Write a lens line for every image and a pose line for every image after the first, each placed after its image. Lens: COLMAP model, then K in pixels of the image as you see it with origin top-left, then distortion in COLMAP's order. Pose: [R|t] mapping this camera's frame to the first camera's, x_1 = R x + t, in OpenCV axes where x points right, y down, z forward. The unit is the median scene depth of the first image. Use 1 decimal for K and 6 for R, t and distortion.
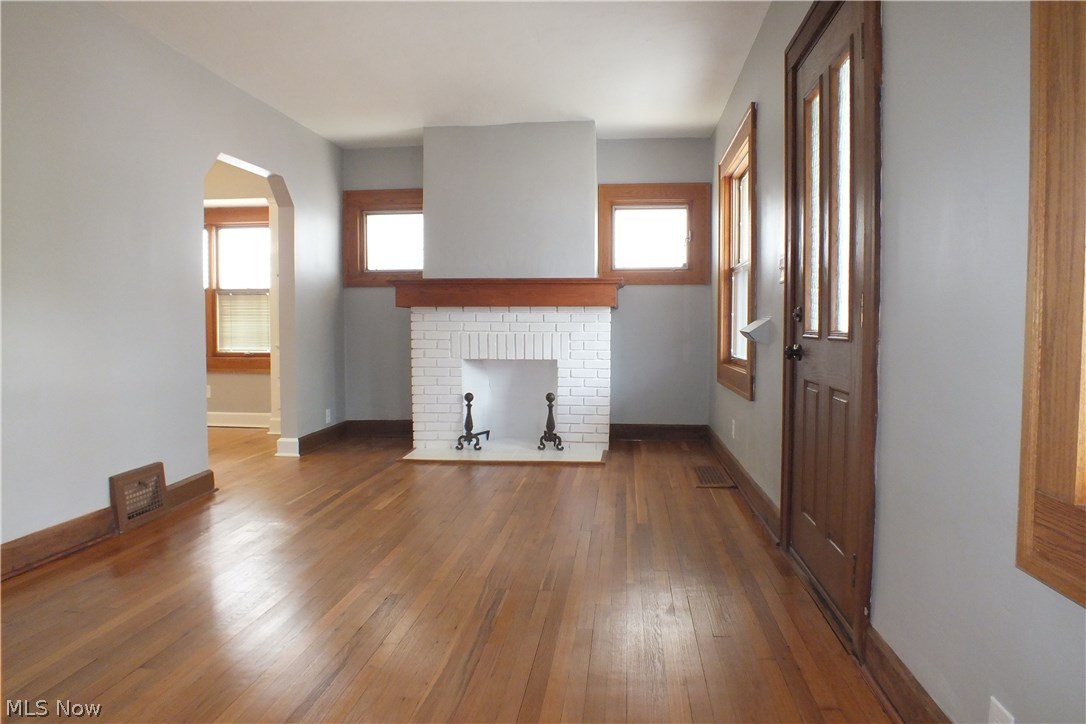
lens RADIAL K [[691.5, 0, 513.7], [0, 691.5, 353.3], [0, 0, 1]] dist [-0.038853, 0.000224]
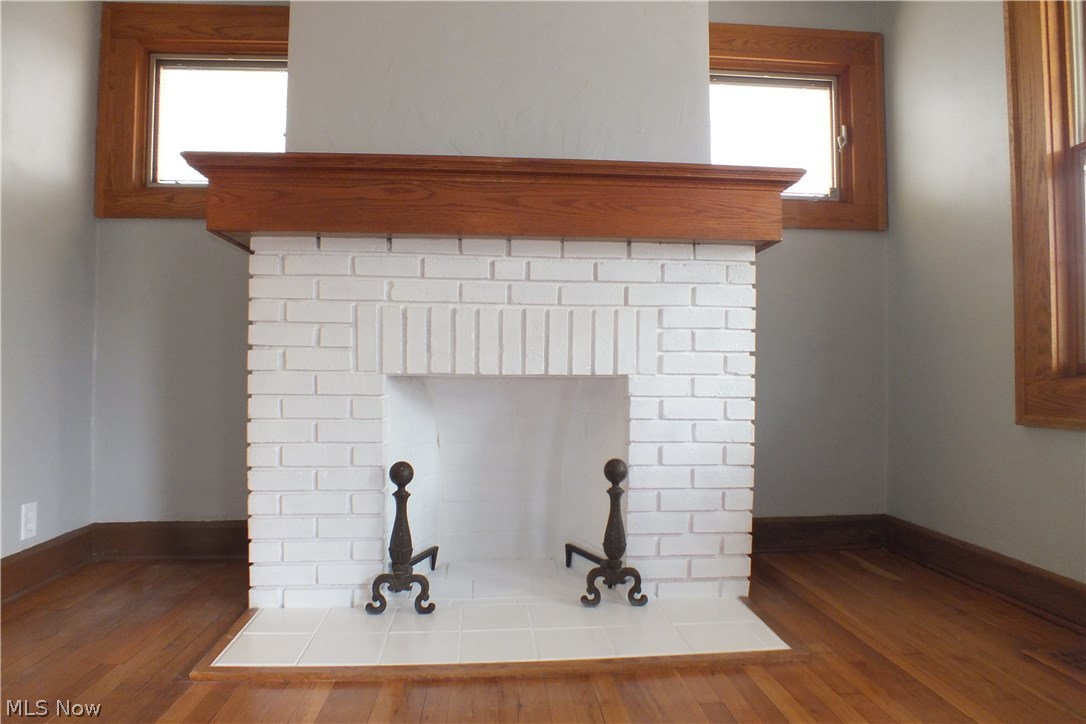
lens RADIAL K [[691.5, 0, 513.7], [0, 691.5, 353.3], [0, 0, 1]] dist [-0.038853, 0.000224]
pose [[0.980569, 0.011592, 0.195832, -0.080071], [0.000660, 0.998052, -0.062383, 0.021128], [-0.196173, 0.061300, 0.978651, 0.611152]]
